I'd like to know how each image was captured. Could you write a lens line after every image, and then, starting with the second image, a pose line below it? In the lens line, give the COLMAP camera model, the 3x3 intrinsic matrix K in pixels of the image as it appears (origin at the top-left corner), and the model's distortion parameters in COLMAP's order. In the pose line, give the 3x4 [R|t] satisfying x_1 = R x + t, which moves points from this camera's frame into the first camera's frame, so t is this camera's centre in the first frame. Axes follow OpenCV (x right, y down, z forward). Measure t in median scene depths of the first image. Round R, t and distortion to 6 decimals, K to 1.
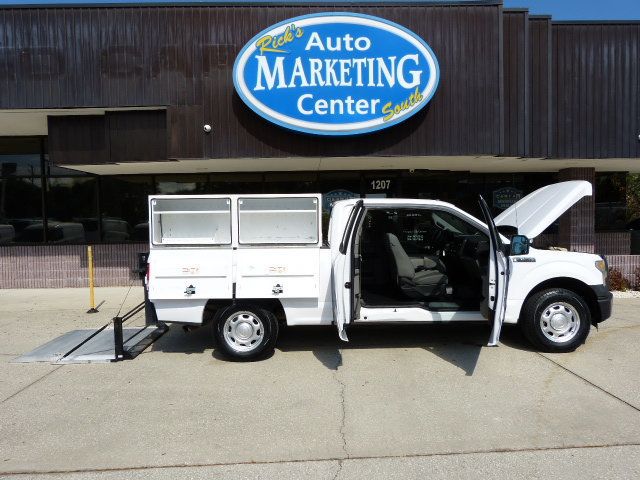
lens RADIAL K [[474.0, 0, 321.1], [0, 474.0, 247.4], [0, 0, 1]] dist [-0.030938, 0.010513]
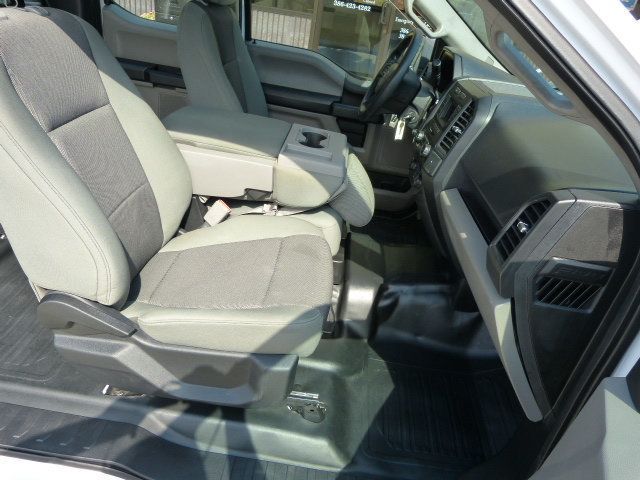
lens RADIAL K [[474.0, 0, 321.1], [0, 474.0, 247.4], [0, 0, 1]] dist [-0.030938, 0.010513]
pose [[0.983256, 0.180835, 0.022499, 0.178851], [-0.172698, 0.885291, 0.431782, -0.030123], [0.058163, -0.428438, 0.901697, 0.583822]]
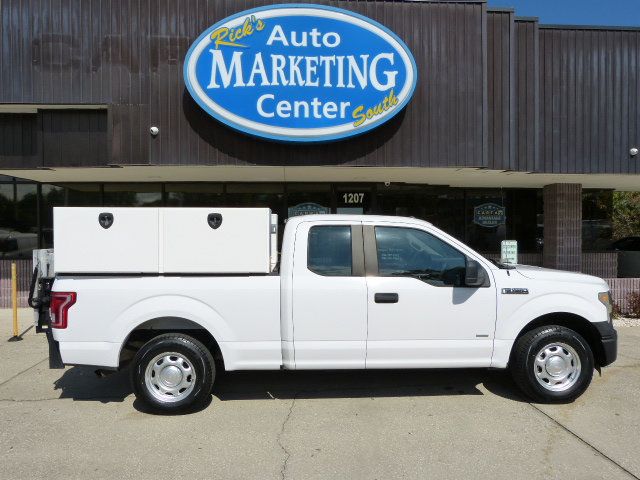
lens RADIAL K [[474.0, 0, 321.1], [0, 474.0, 247.4], [0, 0, 1]] dist [-0.030938, 0.010513]
pose [[0.999106, 0.012909, 0.040249, 0.037768], [-0.011804, 0.999550, -0.027584, -0.015552], [-0.040587, 0.027085, 0.998809, 0.123217]]
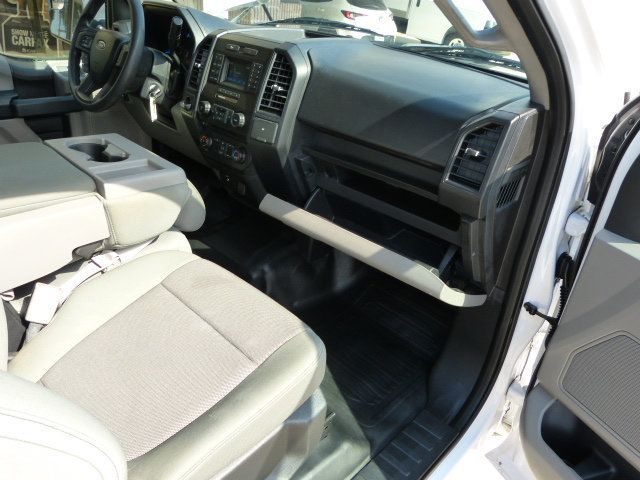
lens RADIAL K [[474.0, 0, 321.1], [0, 474.0, 247.4], [0, 0, 1]] dist [-0.030938, 0.010513]
pose [[0.687012, -0.287487, 0.667357, 0.116502], [-0.052720, 0.896267, 0.440370, -0.025890], [-0.724731, -0.337722, 0.600590, 0.629974]]
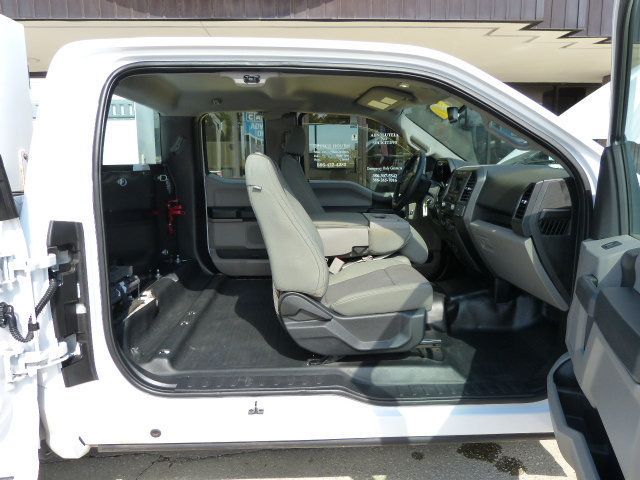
lens RADIAL K [[474.0, 0, 321.1], [0, 474.0, 247.4], [0, 0, 1]] dist [-0.030938, 0.010513]
pose [[0.999527, -0.001255, 0.030744, 0.125362], [-0.002423, 0.992854, 0.119309, -0.003367], [-0.030674, -0.119327, 0.992381, 0.470482]]
